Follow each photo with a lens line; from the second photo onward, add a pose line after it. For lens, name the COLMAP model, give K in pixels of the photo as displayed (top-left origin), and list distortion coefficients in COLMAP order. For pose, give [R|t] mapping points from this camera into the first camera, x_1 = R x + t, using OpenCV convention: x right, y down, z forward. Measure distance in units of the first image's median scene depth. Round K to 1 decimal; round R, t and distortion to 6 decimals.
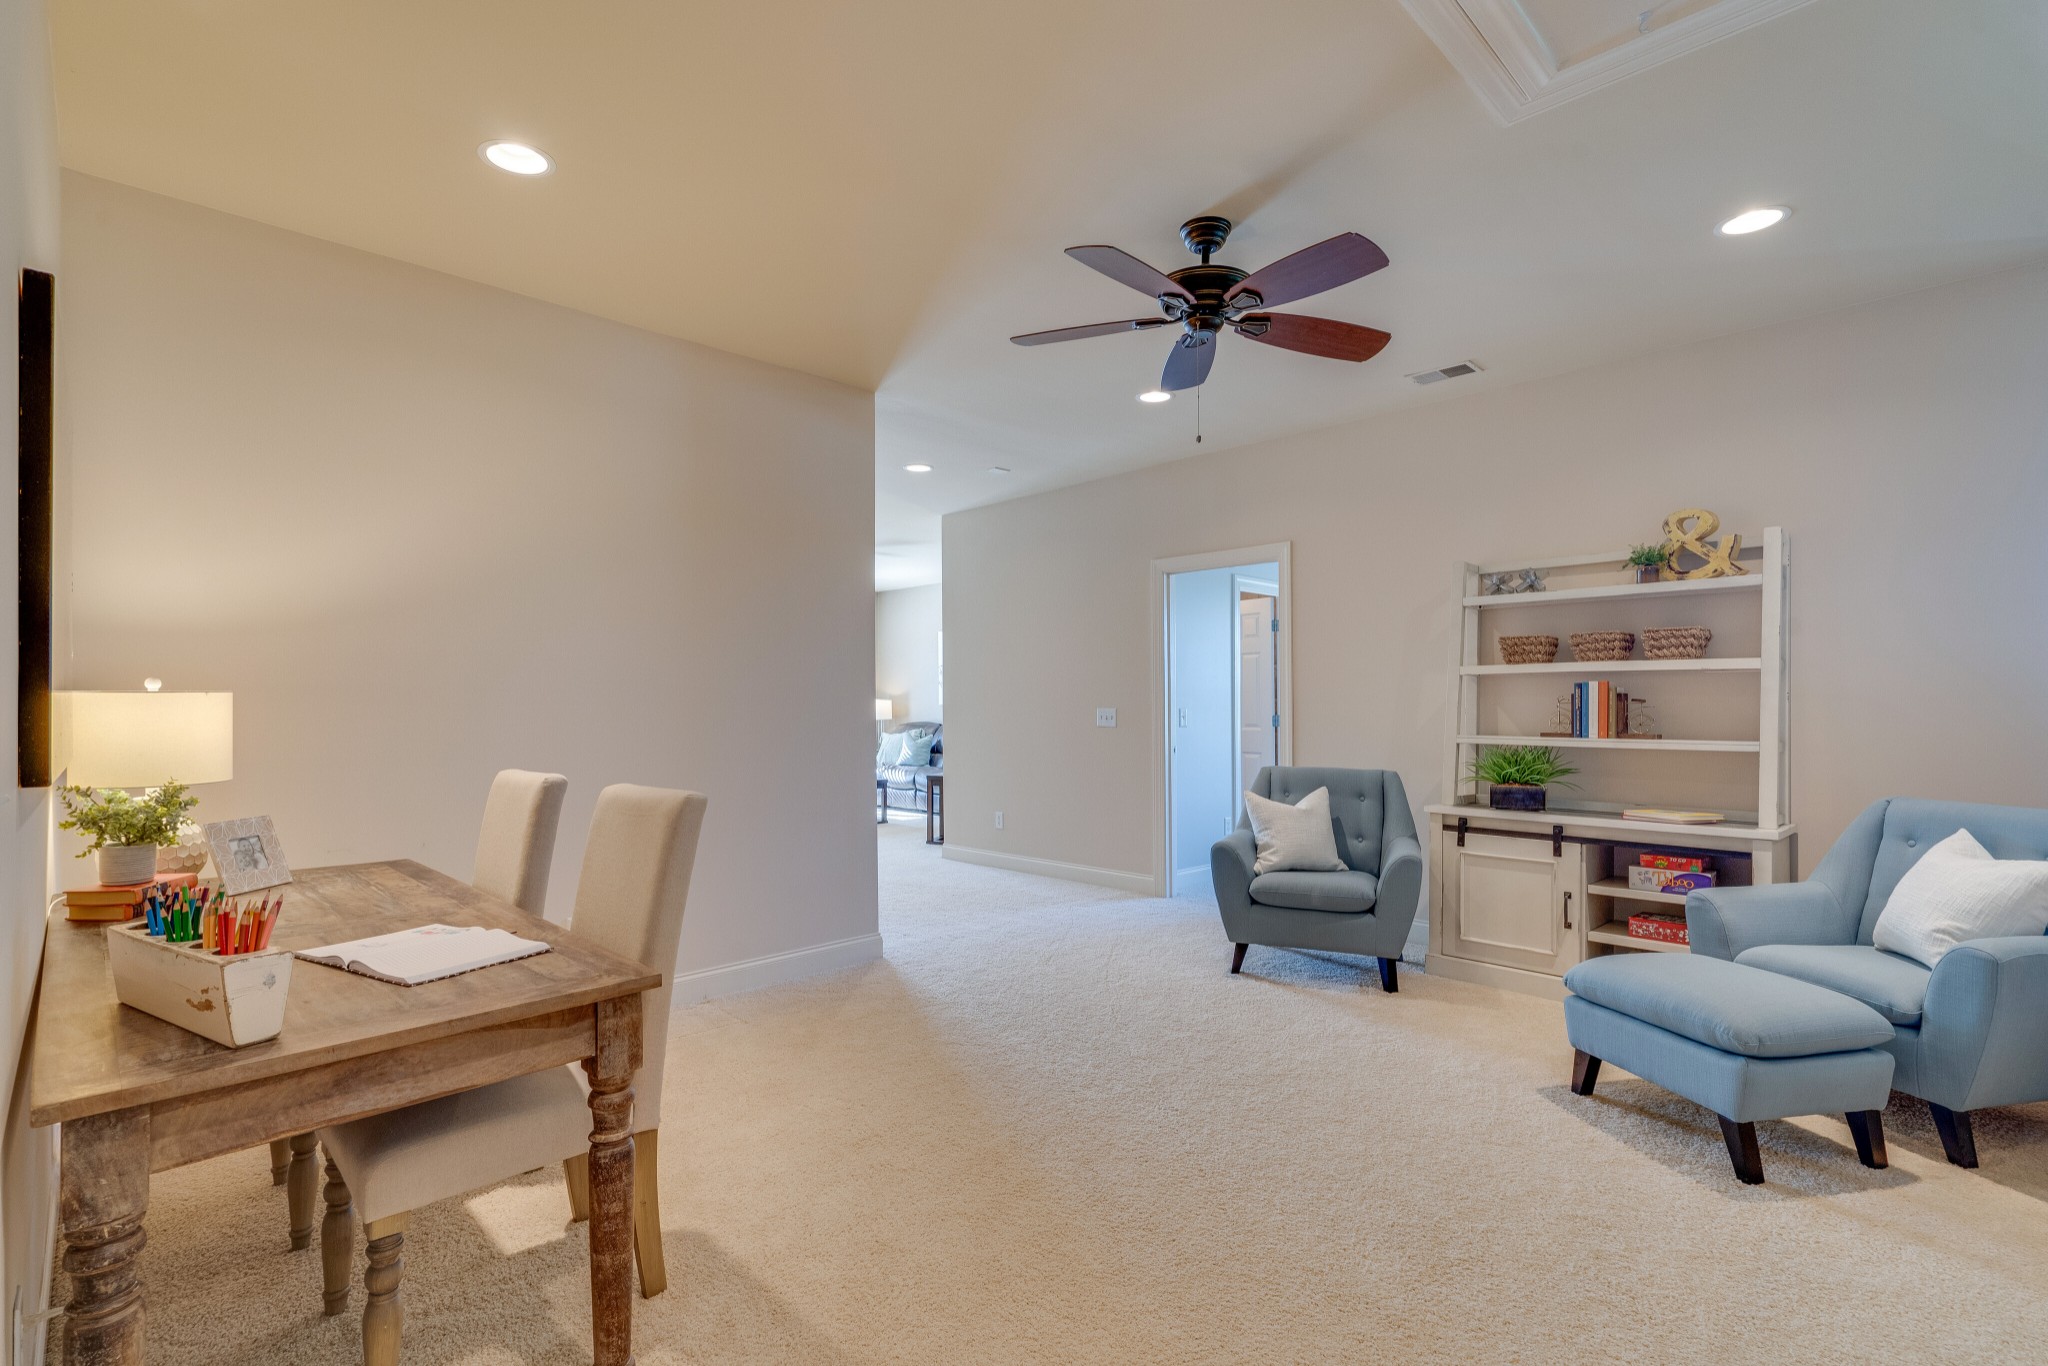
lens RADIAL K [[925.3, 0, 1026.9], [0, 925.3, 696.4], [0, 0, 1]] dist [-0.003481, 0.001162]
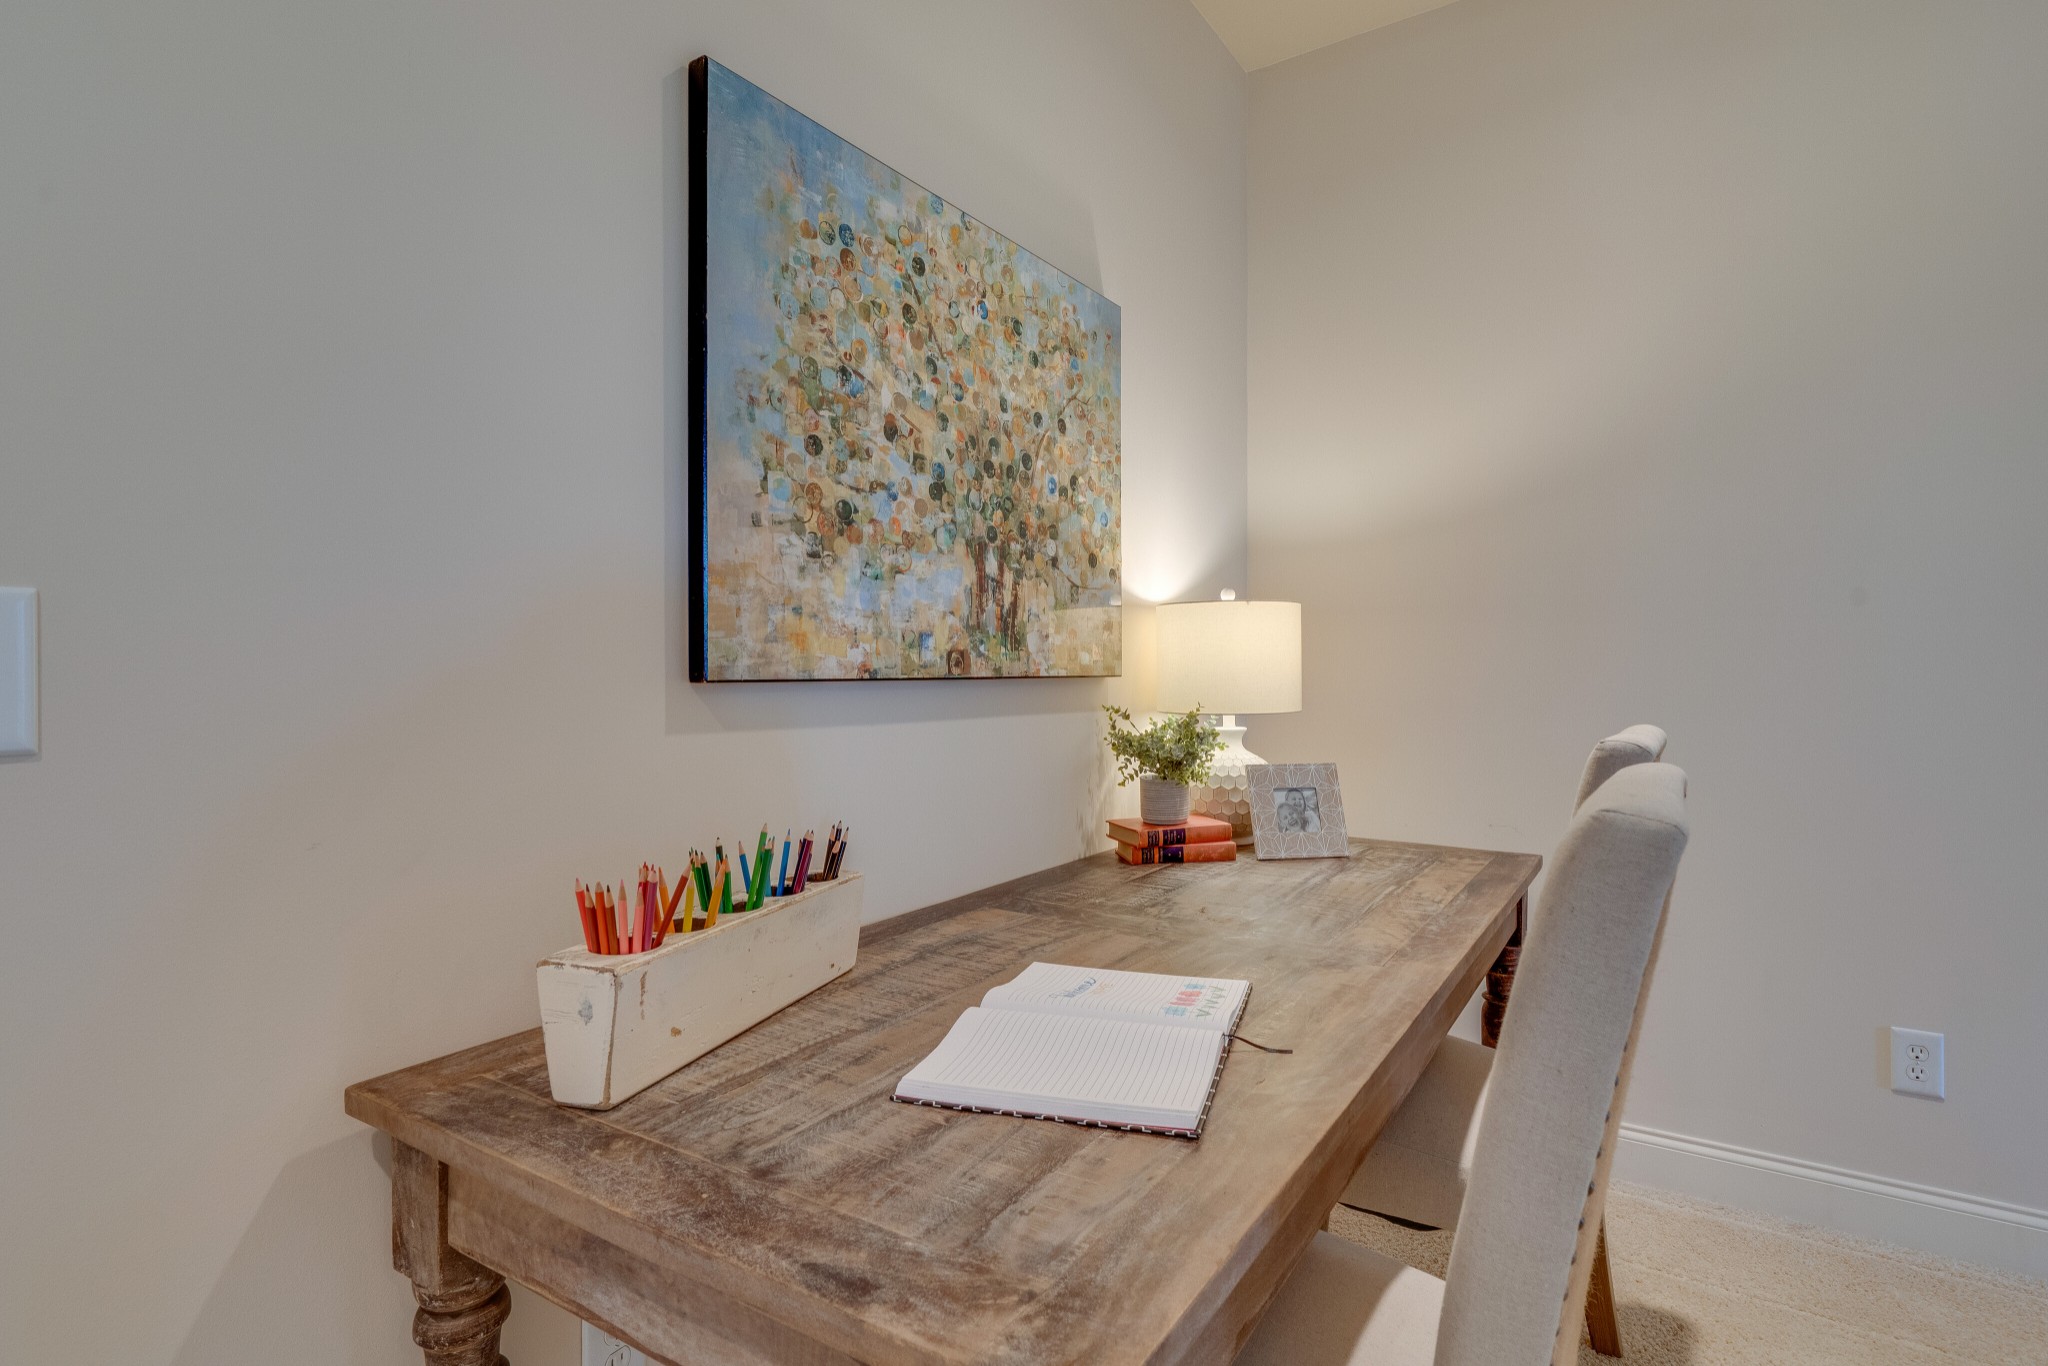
lens RADIAL K [[1016.1, 0, 1026.2], [0, 1016.1, 672.6], [0, 0, 1]] dist [0.000701, 0.000022]
pose [[0.216060, 0.010143, -0.976327, -0.065757], [0.006977, 0.999904, 0.011932, 0.044977], [0.976355, -0.009390, 0.215969, 0.606501]]
